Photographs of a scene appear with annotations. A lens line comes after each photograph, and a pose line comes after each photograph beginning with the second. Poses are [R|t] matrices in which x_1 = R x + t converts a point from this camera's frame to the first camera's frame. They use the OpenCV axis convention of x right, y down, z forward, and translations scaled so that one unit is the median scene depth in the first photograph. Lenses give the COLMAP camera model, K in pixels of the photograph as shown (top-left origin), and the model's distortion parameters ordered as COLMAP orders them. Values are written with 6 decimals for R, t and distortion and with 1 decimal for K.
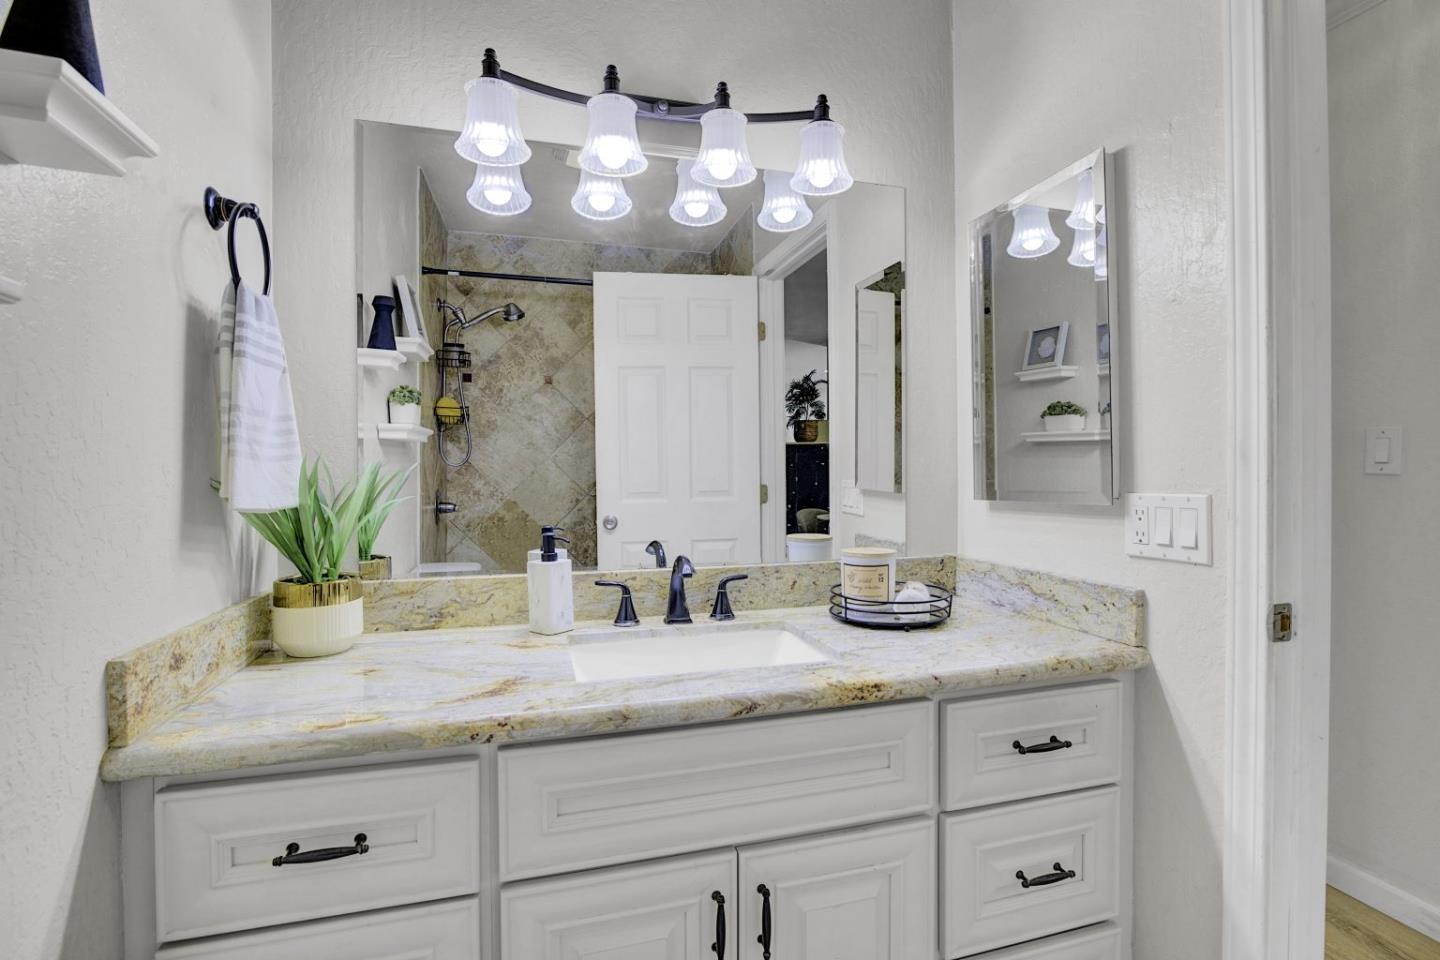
lens RADIAL K [[667.3, 0, 720.0], [0, 667.3, 480.0], [0, 0, 1]] dist [-0.053529, 0.032488]
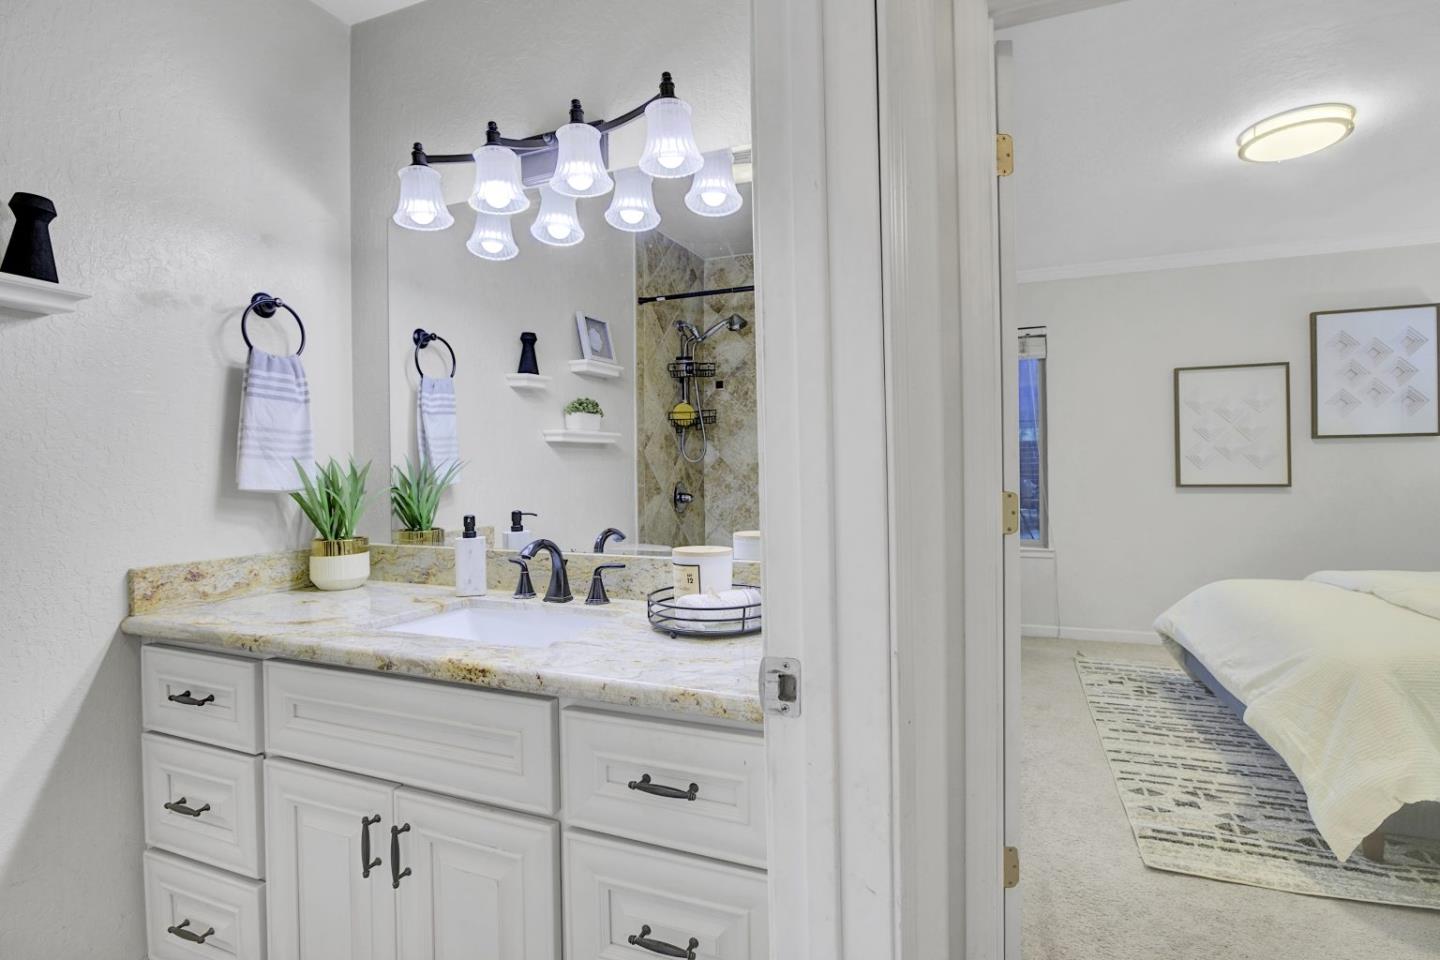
lens RADIAL K [[661.3, 0, 743.1], [0, 661.3, 477.1], [0, 0, 1]] dist [-0.031530, 0.011402]
pose [[0.801409, 0.004136, -0.598102, 0.942026], [-0.003432, 0.999991, 0.002315, 0.003862], [0.598106, 0.000198, 0.801417, 0.338980]]
